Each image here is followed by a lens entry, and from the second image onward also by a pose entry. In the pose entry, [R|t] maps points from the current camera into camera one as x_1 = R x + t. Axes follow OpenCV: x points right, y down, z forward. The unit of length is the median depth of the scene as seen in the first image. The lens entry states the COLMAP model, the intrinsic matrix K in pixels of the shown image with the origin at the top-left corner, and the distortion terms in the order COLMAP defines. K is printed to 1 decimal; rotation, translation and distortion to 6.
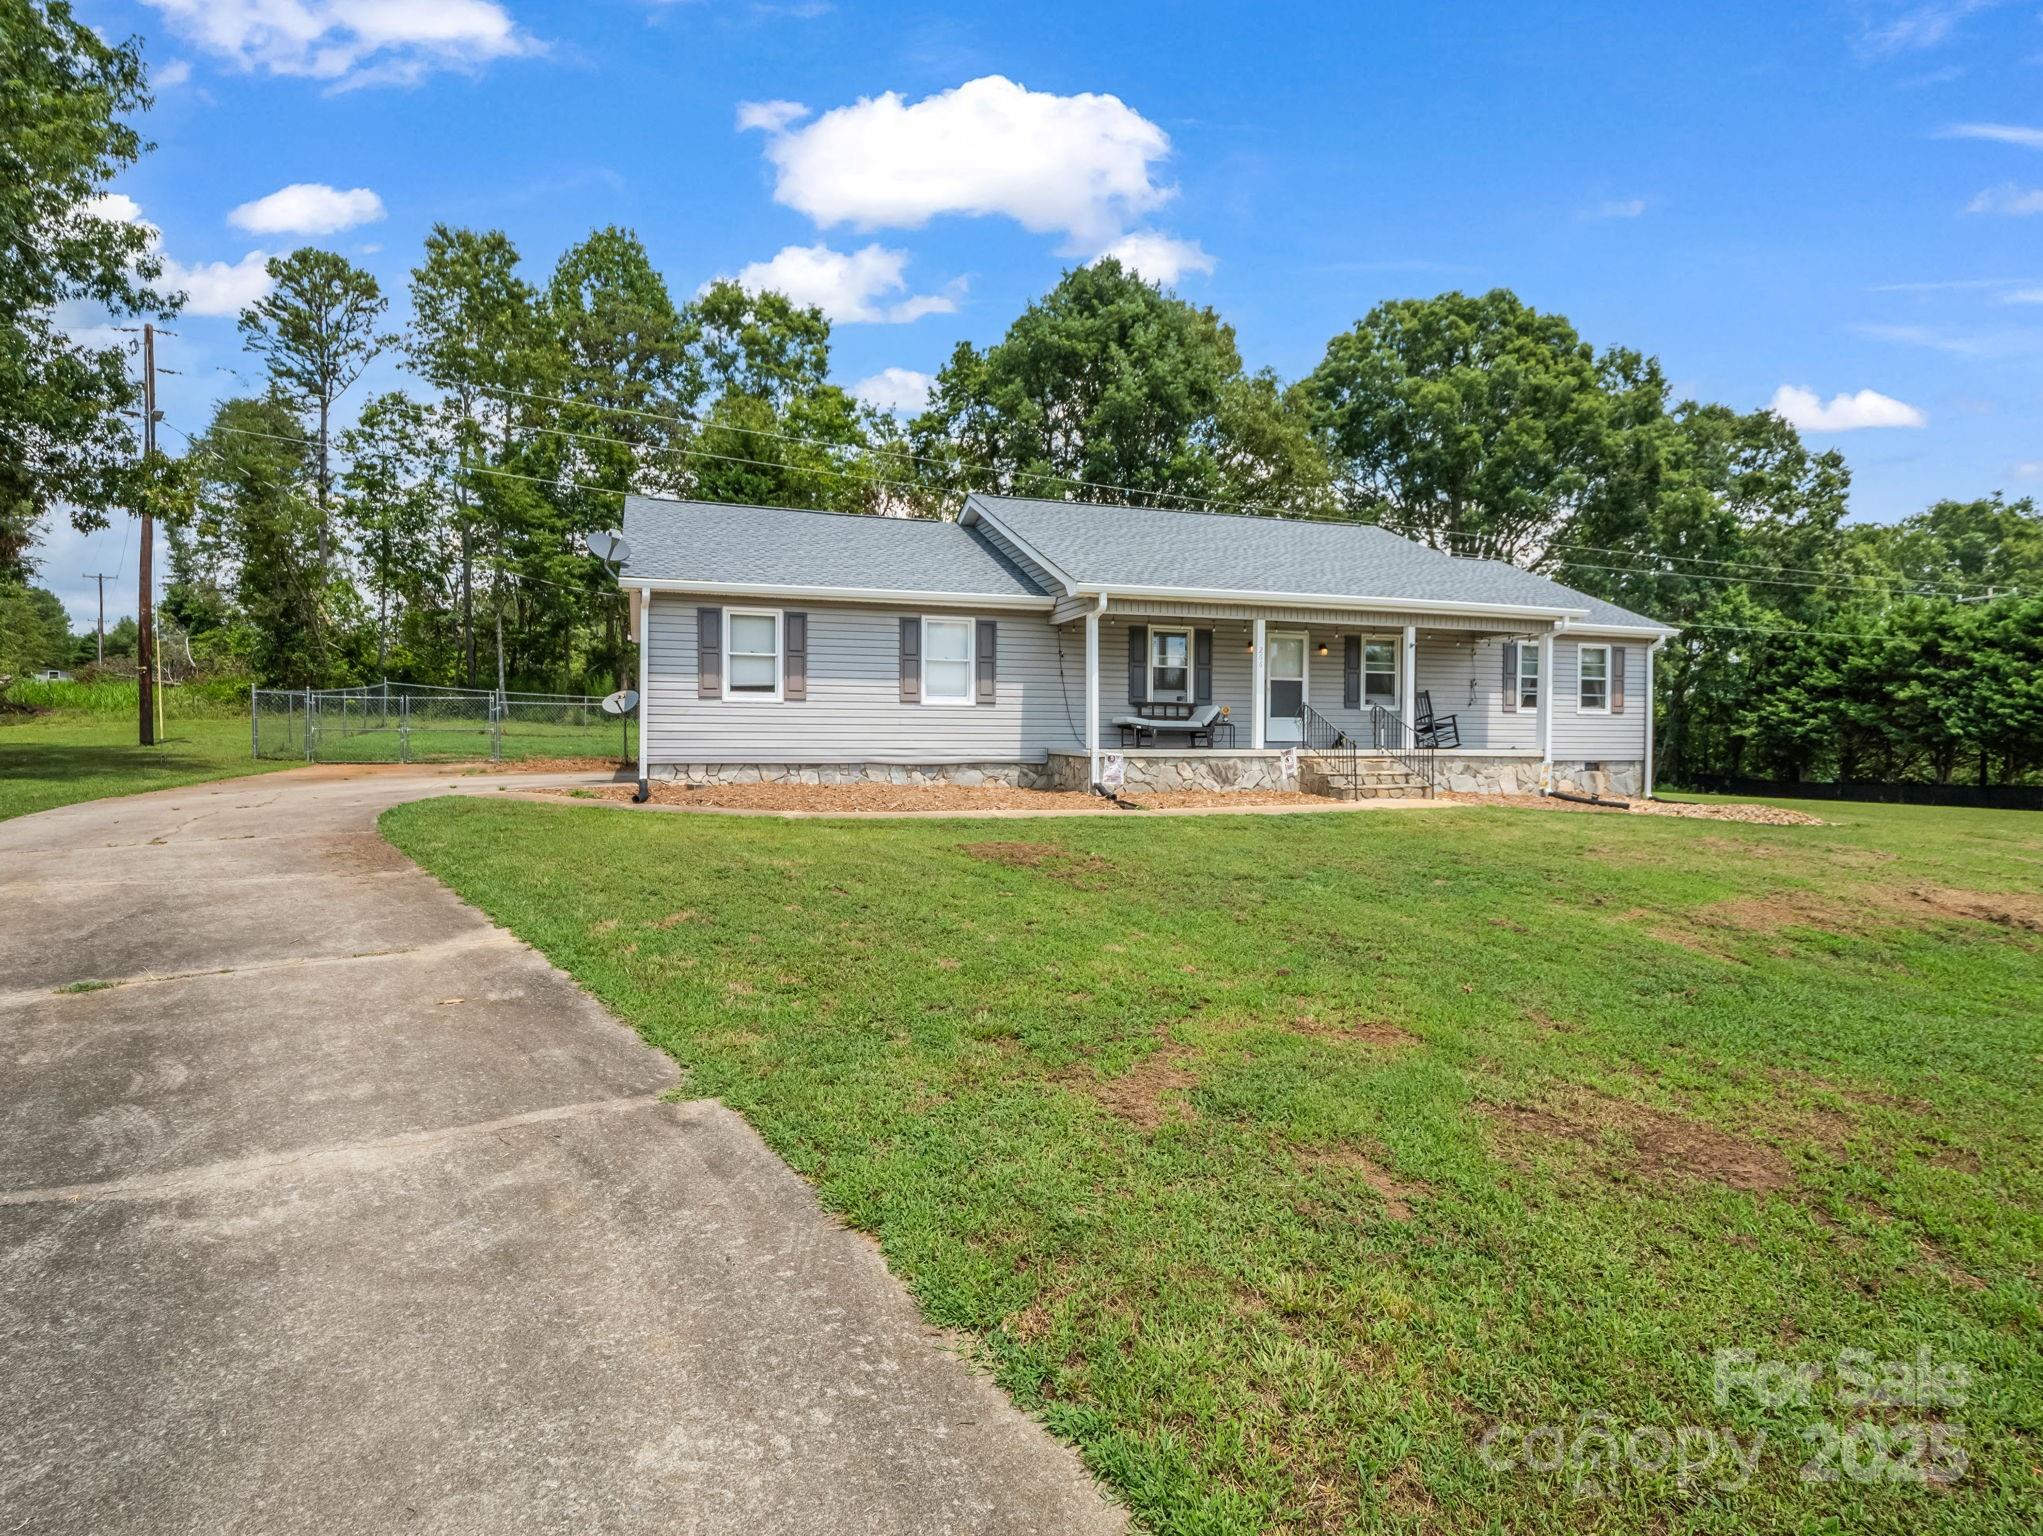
lens RADIAL K [[1067.6, 0, 1025.6], [0, 1067.6, 763.4], [0, 0, 1]] dist [-0.003685, -0.001318]
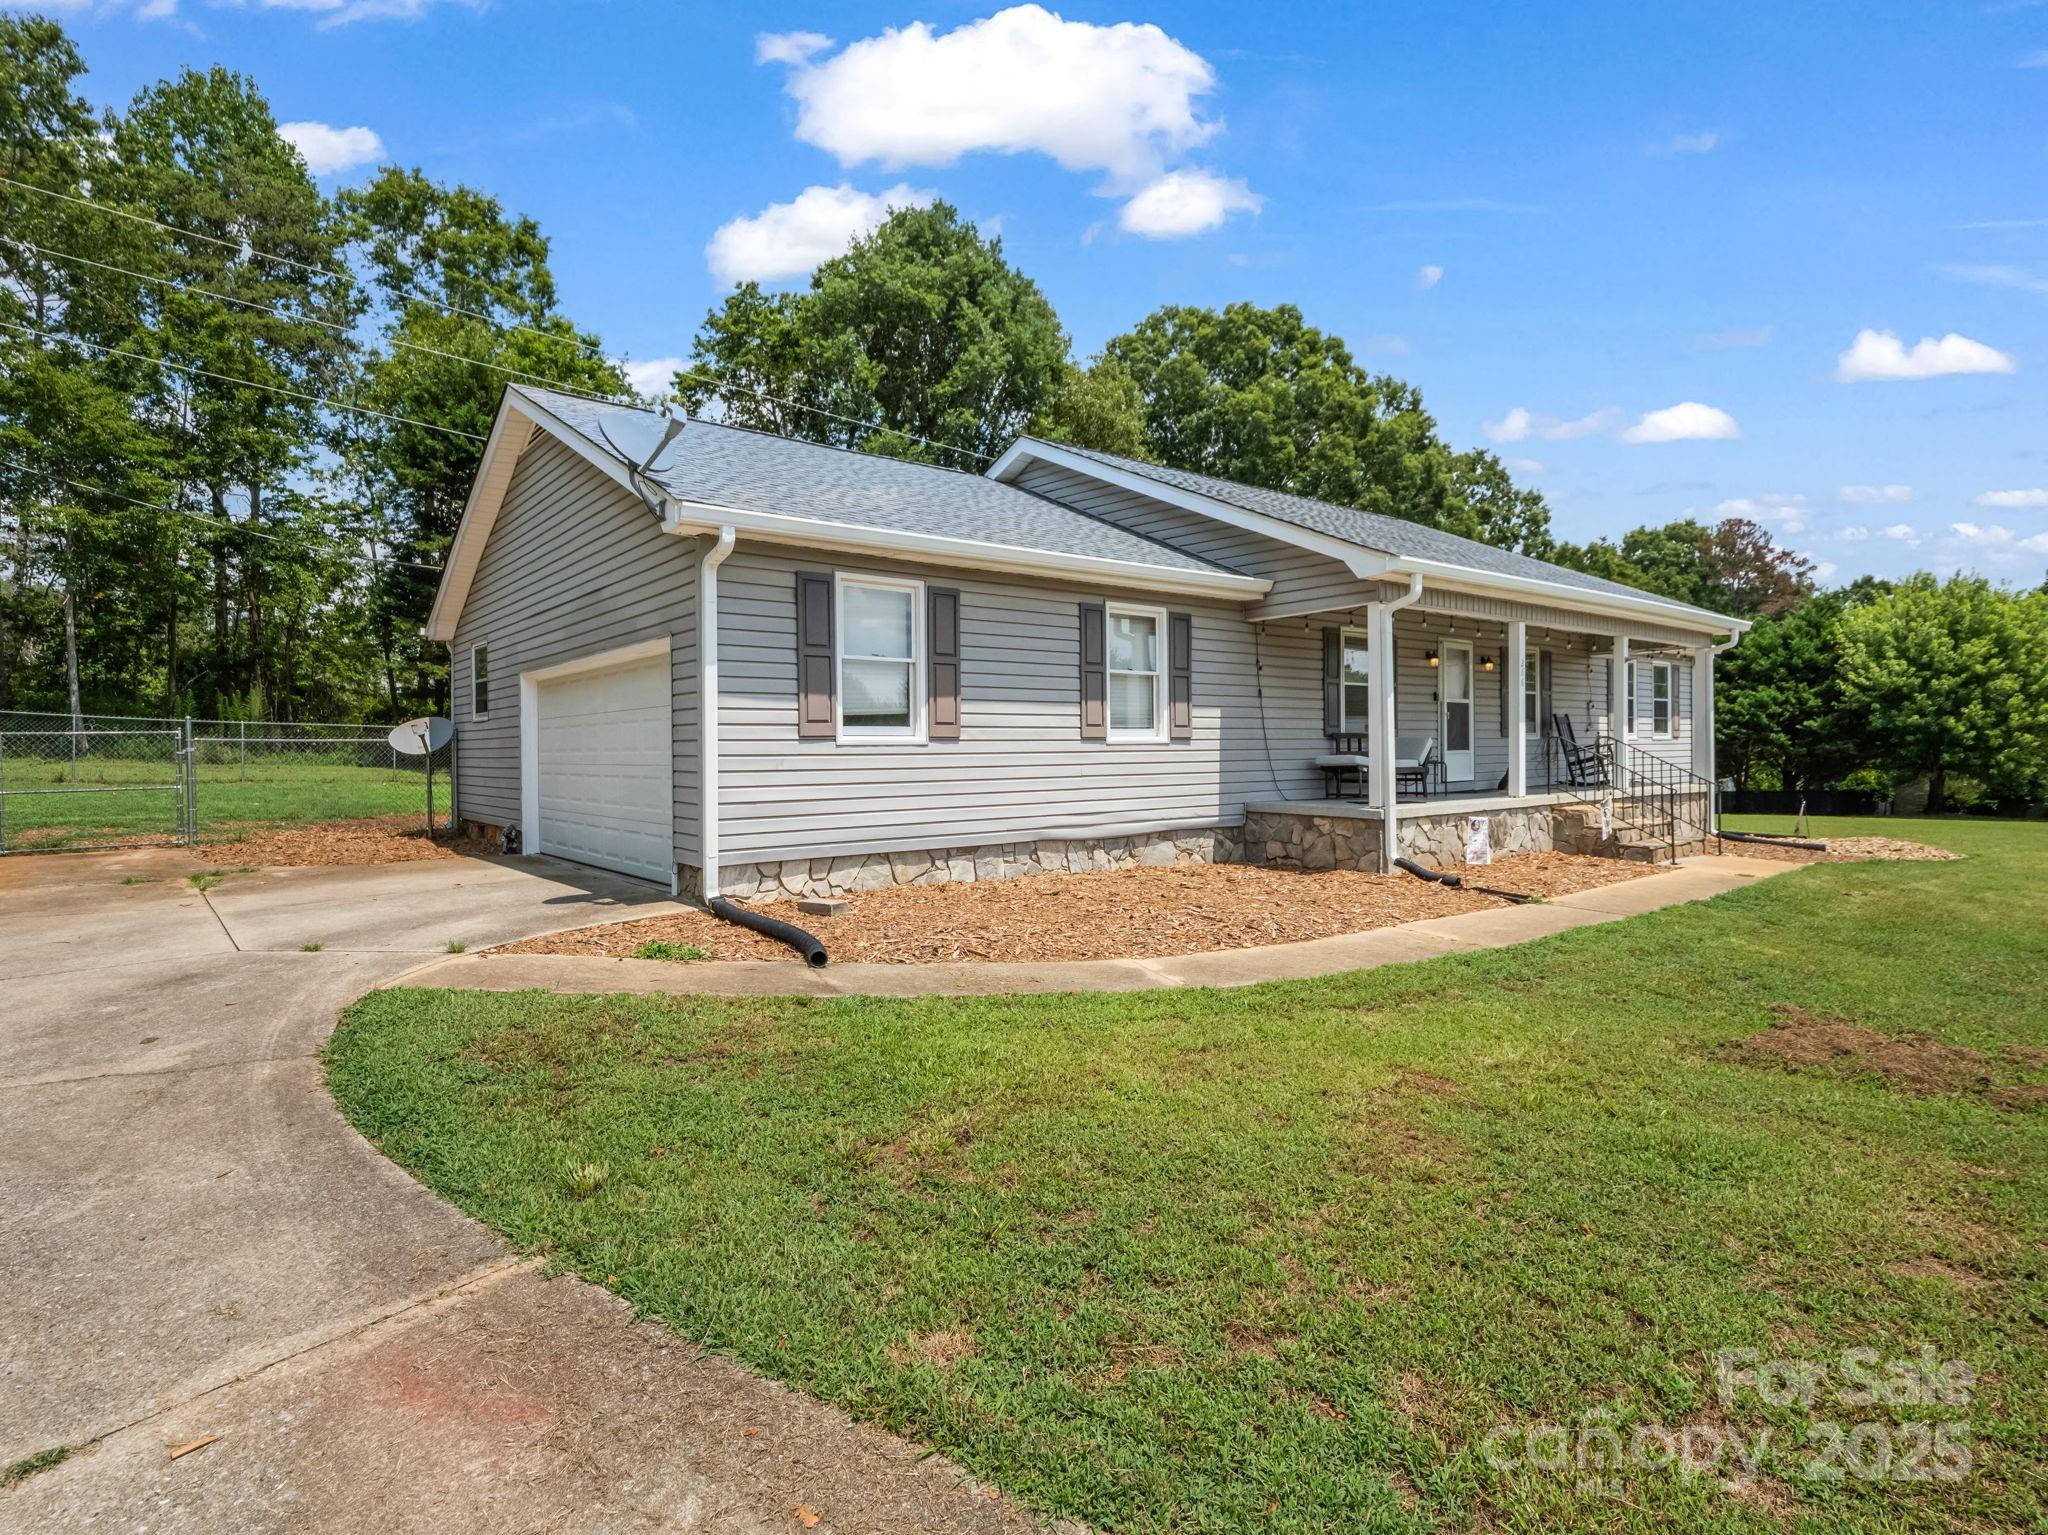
lens RADIAL K [[1070.3, 0, 1028.1], [0, 1070.3, 762.9], [0, 0, 1]] dist [-0.003685, -0.001318]
pose [[0.941763, -0.018915, 0.335745, -0.283325], [0.023670, 0.999669, -0.010078, -0.030573], [-0.335443, 0.017438, 0.941899, 0.337590]]
